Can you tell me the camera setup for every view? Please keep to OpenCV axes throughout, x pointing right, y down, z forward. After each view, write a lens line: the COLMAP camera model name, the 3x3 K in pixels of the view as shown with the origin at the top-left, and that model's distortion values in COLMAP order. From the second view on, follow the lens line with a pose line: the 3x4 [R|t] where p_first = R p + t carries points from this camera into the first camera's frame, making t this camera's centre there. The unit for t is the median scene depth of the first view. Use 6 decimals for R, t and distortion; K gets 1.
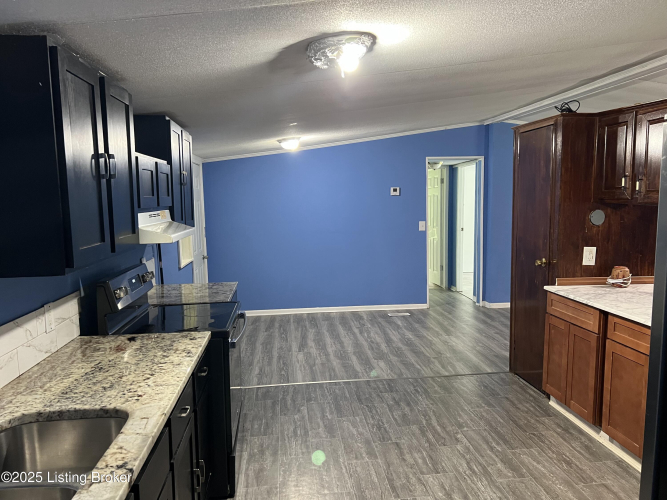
lens RADIAL K [[513.0, 0, 332.8], [0, 513.0, 252.3], [0, 0, 1]] dist [0.064410, -0.070862]
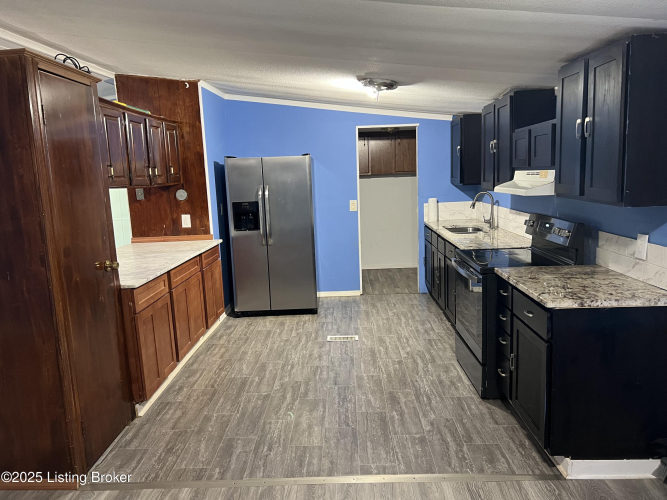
lens RADIAL K [[513.0, 0, 335.2], [0, 513.0, 252.9], [0, 0, 1]] dist [0.064410, -0.070862]
pose [[-0.991752, 0.034243, 0.123512, -0.027118], [0.064395, 0.966319, 0.249159, -0.195080], [-0.110820, 0.255058, -0.960554, 1.978275]]
